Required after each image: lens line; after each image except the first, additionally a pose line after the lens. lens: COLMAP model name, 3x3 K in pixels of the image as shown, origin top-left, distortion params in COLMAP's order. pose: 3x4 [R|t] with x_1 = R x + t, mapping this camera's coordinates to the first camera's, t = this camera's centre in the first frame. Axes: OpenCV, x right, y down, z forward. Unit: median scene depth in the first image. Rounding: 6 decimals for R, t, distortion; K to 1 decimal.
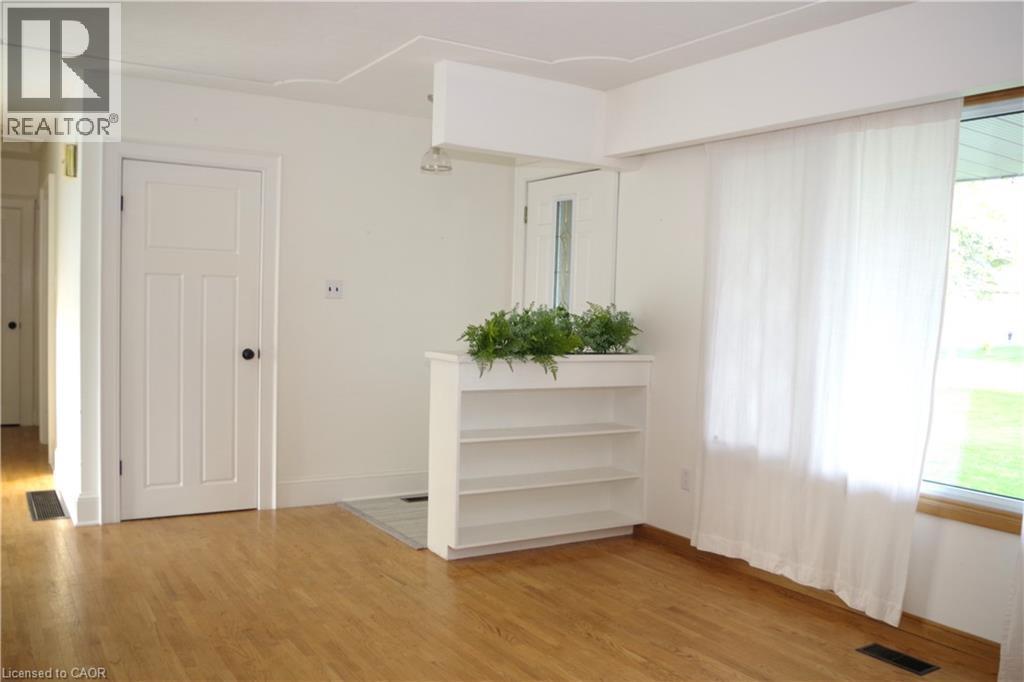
lens RADIAL K [[865.0, 0, 512.0], [0, 865.0, 341.0], [0, 0, 1]] dist [-0.002852, -0.001554]
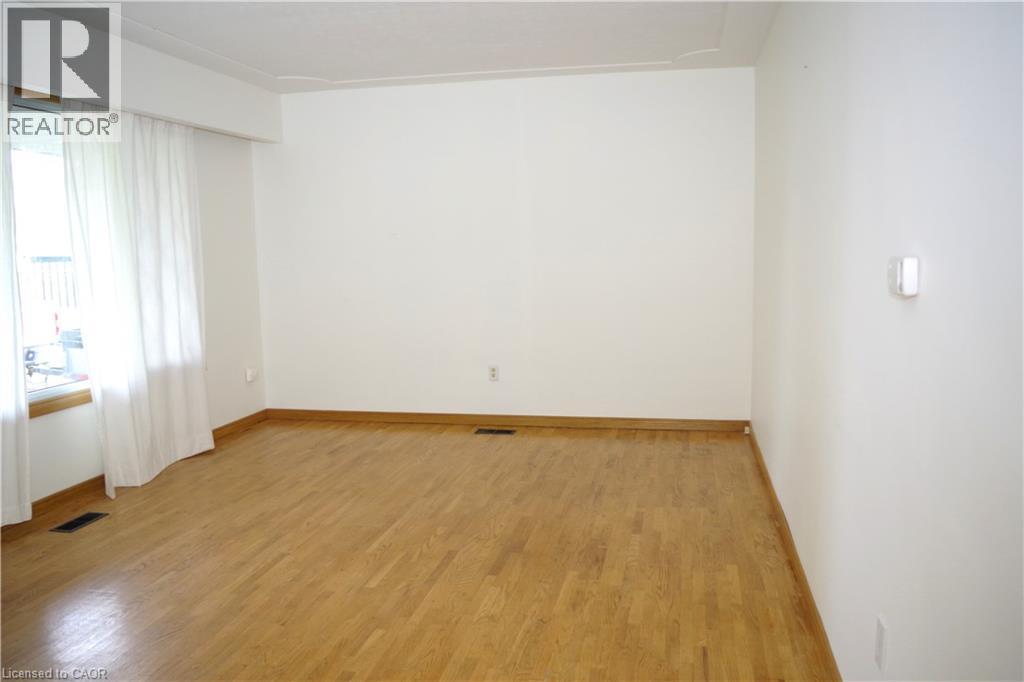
lens RADIAL K [[865.0, 0, 512.0], [0, 865.0, 341.0], [0, 0, 1]] dist [-0.002852, -0.001554]
pose [[-0.724489, -0.080353, 0.684587, -0.906435], [0.042091, 0.986171, 0.160295, -0.083650], [-0.688000, 0.144947, -0.711088, 1.456725]]
